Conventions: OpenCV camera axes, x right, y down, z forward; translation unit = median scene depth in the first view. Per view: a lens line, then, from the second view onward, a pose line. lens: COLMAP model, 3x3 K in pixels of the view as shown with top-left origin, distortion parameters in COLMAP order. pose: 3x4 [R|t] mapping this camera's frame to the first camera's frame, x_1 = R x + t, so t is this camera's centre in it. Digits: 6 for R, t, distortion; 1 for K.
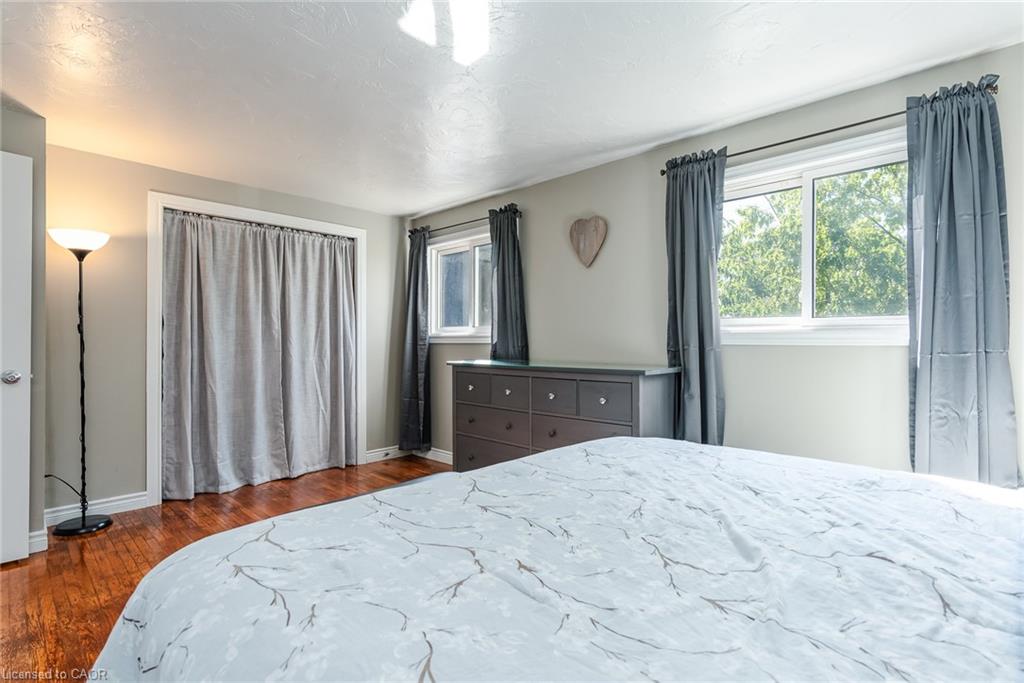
lens RADIAL K [[493.9, 0, 510.5], [0, 493.9, 342.6], [0, 0, 1]] dist [0.001498, -0.000113]
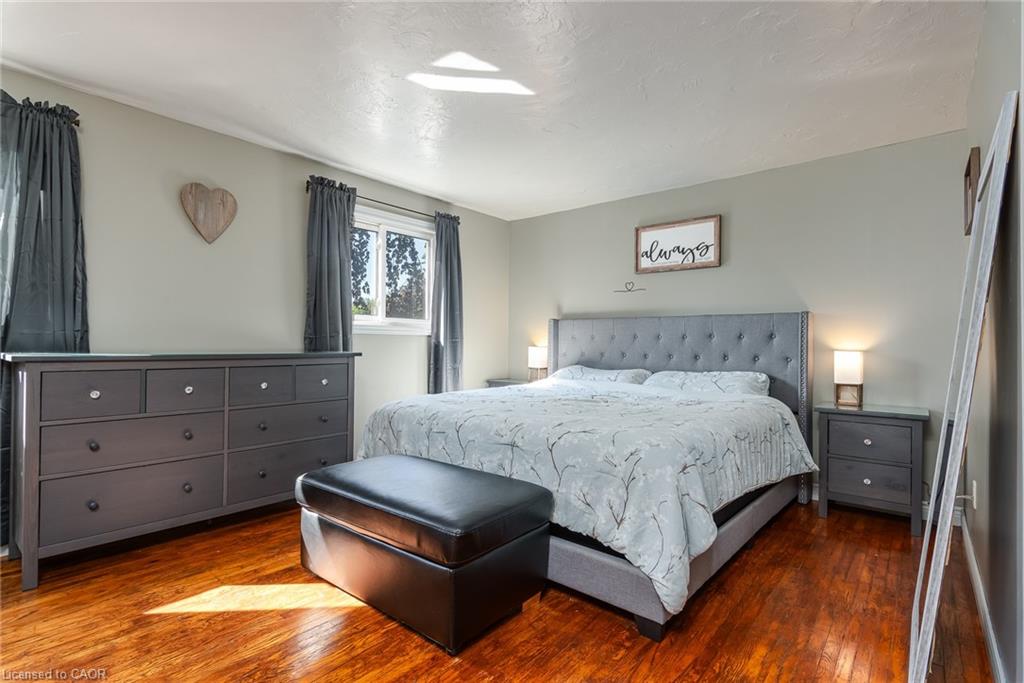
lens RADIAL K [[496.1, 0, 509.9], [0, 496.1, 343.0], [0, 0, 1]] dist [-0.000740, 0.000110]
pose [[-0.057959, -0.000998, 0.998318, -0.863591], [-0.012254, 0.999925, 0.000288, 0.022795], [-0.998244, -0.012217, -0.057966, 0.588212]]
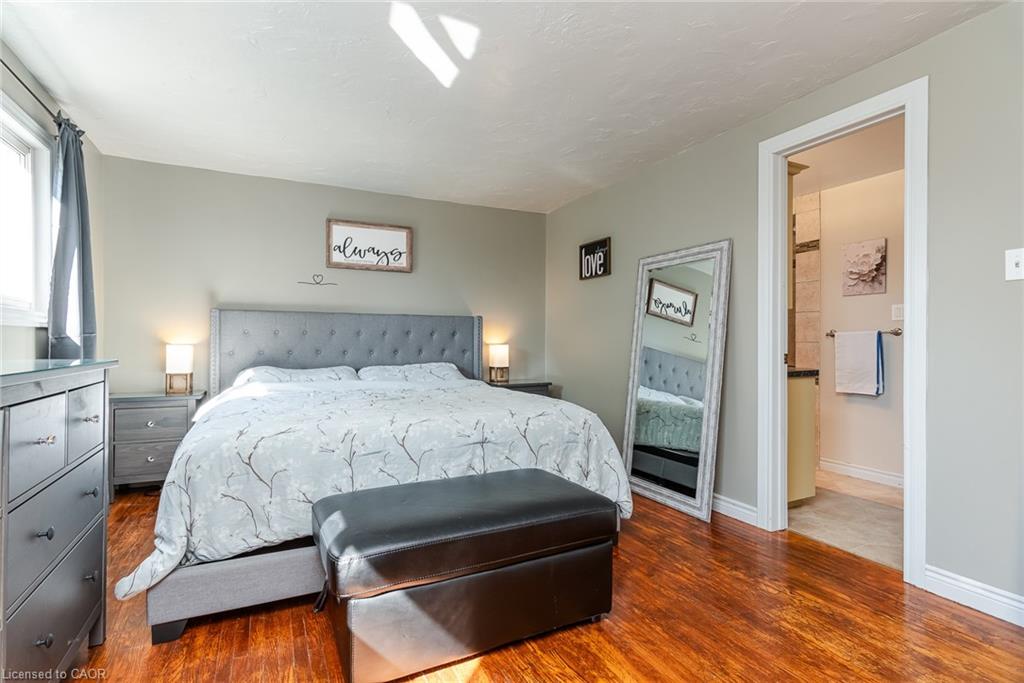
lens RADIAL K [[493.9, 0, 510.5], [0, 493.9, 342.6], [0, 0, 1]] dist [0.001498, -0.000113]
pose [[-0.937765, -0.006470, 0.347210, -0.415254], [-0.006607, 0.999978, 0.000789, 0.024044], [-0.347207, -0.001554, -0.937787, 1.237519]]
